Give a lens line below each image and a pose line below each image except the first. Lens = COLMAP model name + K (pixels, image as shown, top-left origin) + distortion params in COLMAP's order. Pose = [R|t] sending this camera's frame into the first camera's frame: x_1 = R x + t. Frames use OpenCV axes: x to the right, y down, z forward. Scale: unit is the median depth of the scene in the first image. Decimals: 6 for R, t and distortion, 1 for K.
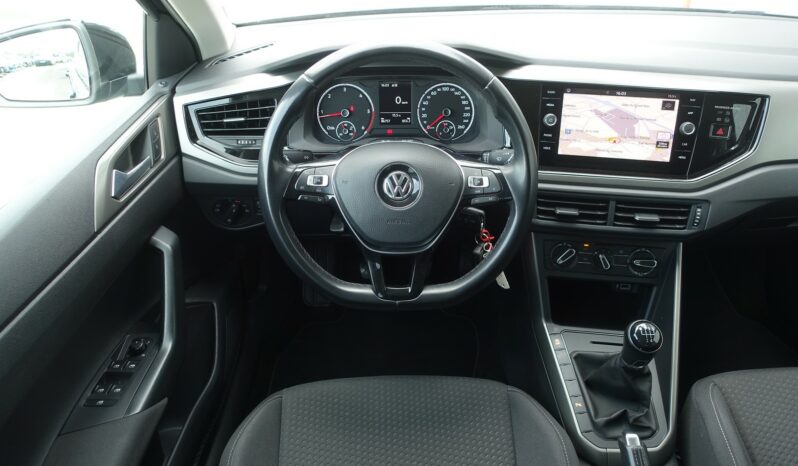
lens RADIAL K [[546.0, 0, 399.0], [0, 546.0, 233.0], [0, 0, 1]] dist [-0.008561, -0.000031]
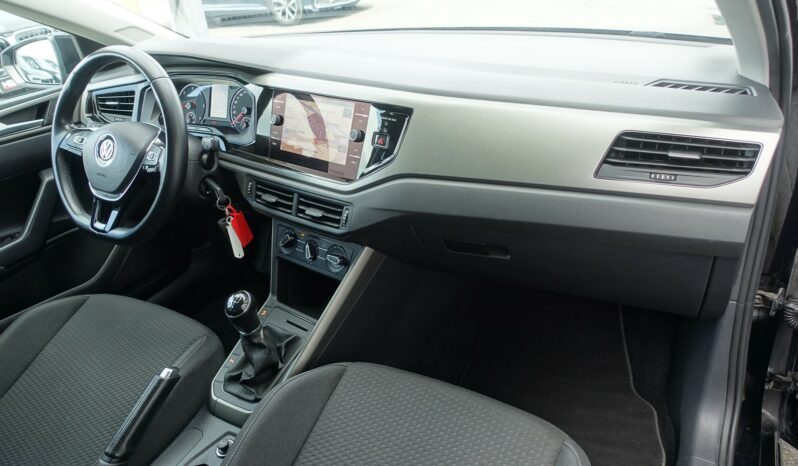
lens RADIAL K [[546.0, 0, 399.0], [0, 546.0, 233.0], [0, 0, 1]] dist [-0.008561, -0.000031]
pose [[0.858940, 0.176089, -0.480848, 1.127117], [-0.200846, 0.979623, -0.000030, -0.022193], [0.471045, 0.096602, 0.876804, 0.122986]]
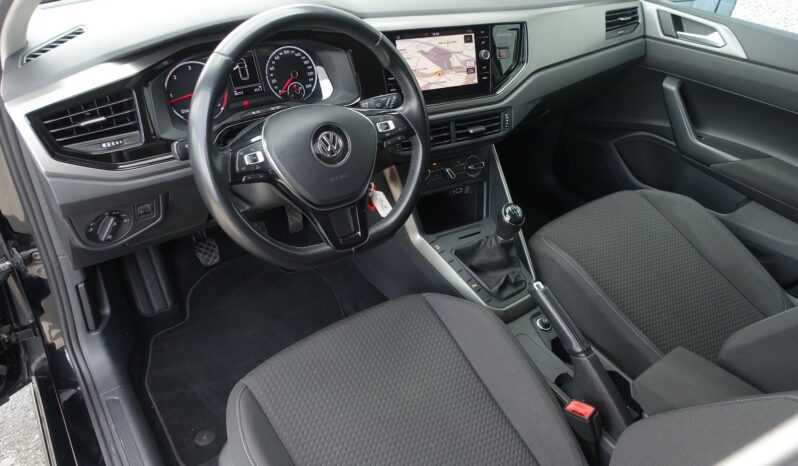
lens RADIAL K [[546.0, 0, 399.0], [0, 546.0, 233.0], [0, 0, 1]] dist [-0.008561, -0.000031]
pose [[0.809044, -0.307771, 0.500724, -0.403361], [0.269516, 0.951355, 0.149281, -0.037034], [-0.522310, 0.014178, 0.852638, 0.009673]]
